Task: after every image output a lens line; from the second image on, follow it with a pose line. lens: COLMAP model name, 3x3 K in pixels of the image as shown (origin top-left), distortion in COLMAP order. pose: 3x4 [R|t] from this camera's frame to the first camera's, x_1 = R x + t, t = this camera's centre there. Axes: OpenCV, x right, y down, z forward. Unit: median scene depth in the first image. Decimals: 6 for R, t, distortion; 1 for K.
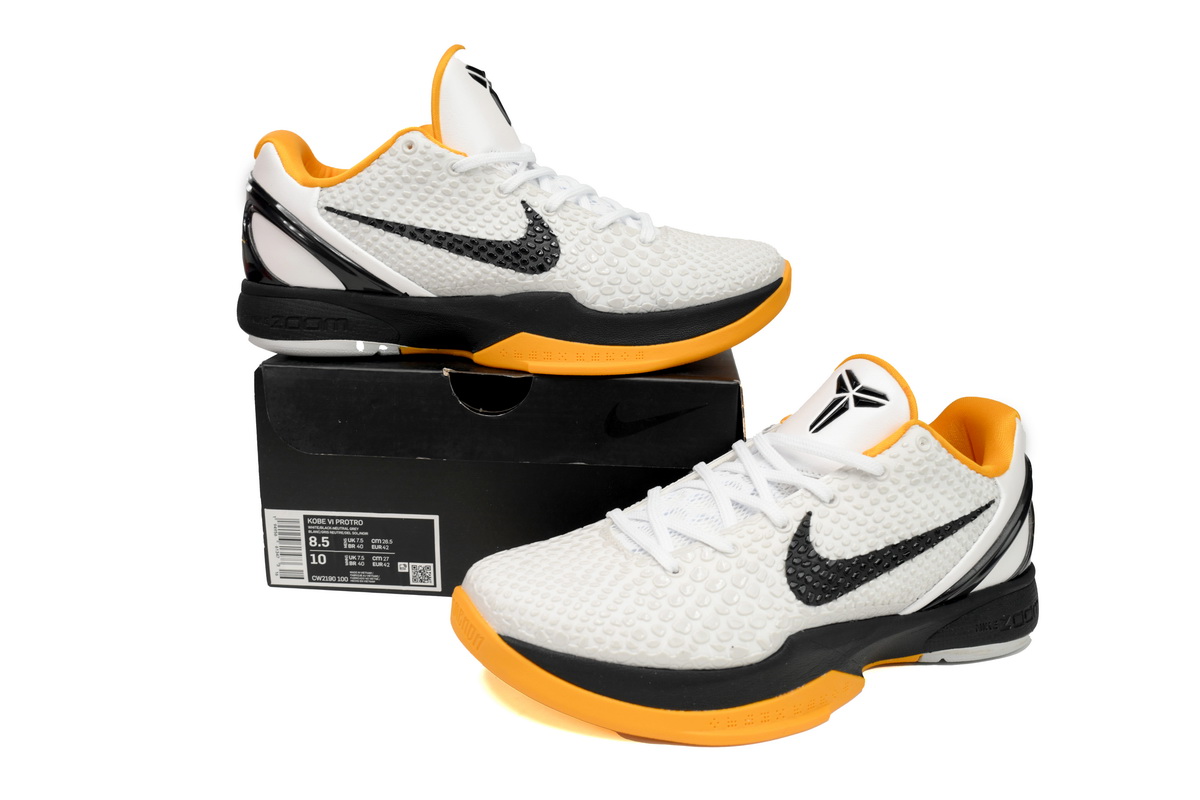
lens RADIAL K [[1022.7, 0, 600.0], [0, 1022.7, 400.0], [0, 0, 1]] dist [-0.000442, -0.002774]
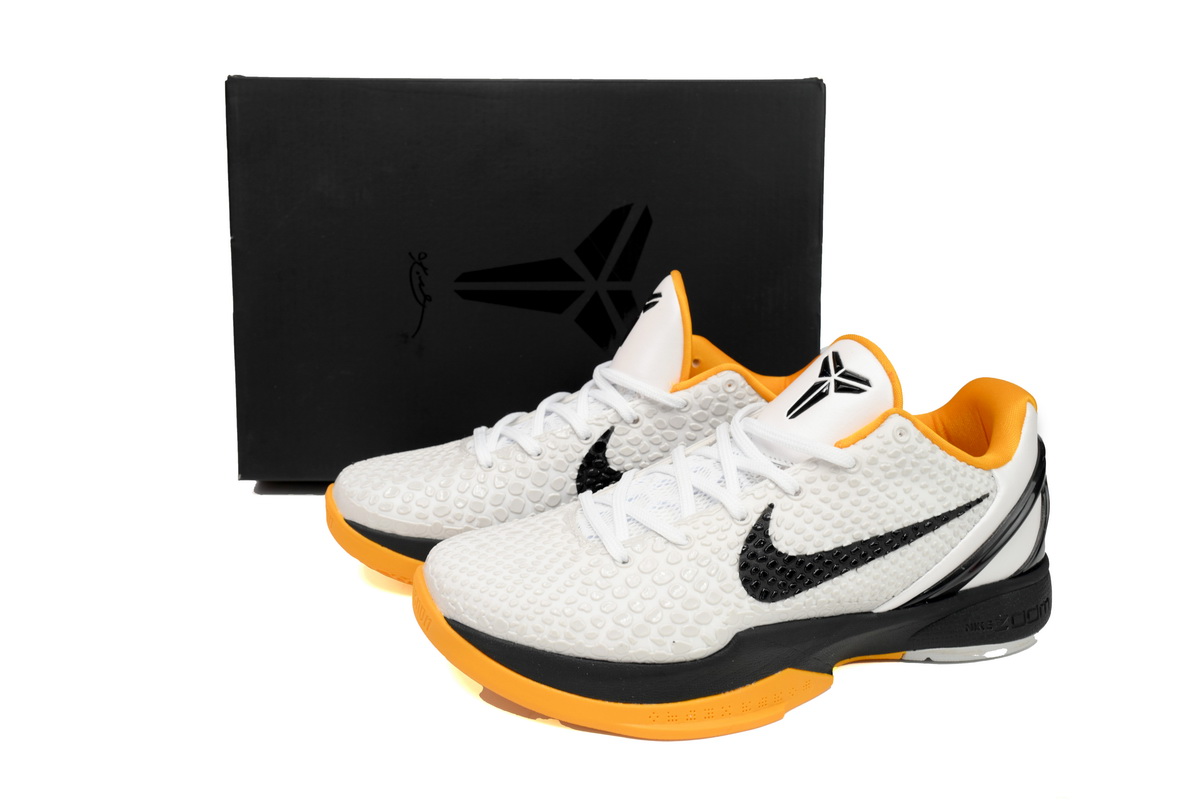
lens RADIAL K [[1022.7, 0, 600.0], [0, 1022.7, 400.0], [0, 0, 1]] dist [-0.000442, -0.002774]
pose [[0.987279, 0.016332, -0.158155, 0.194826], [-0.005696, 0.997705, 0.067470, -0.051614], [0.158894, -0.065711, 0.985106, 0.034730]]
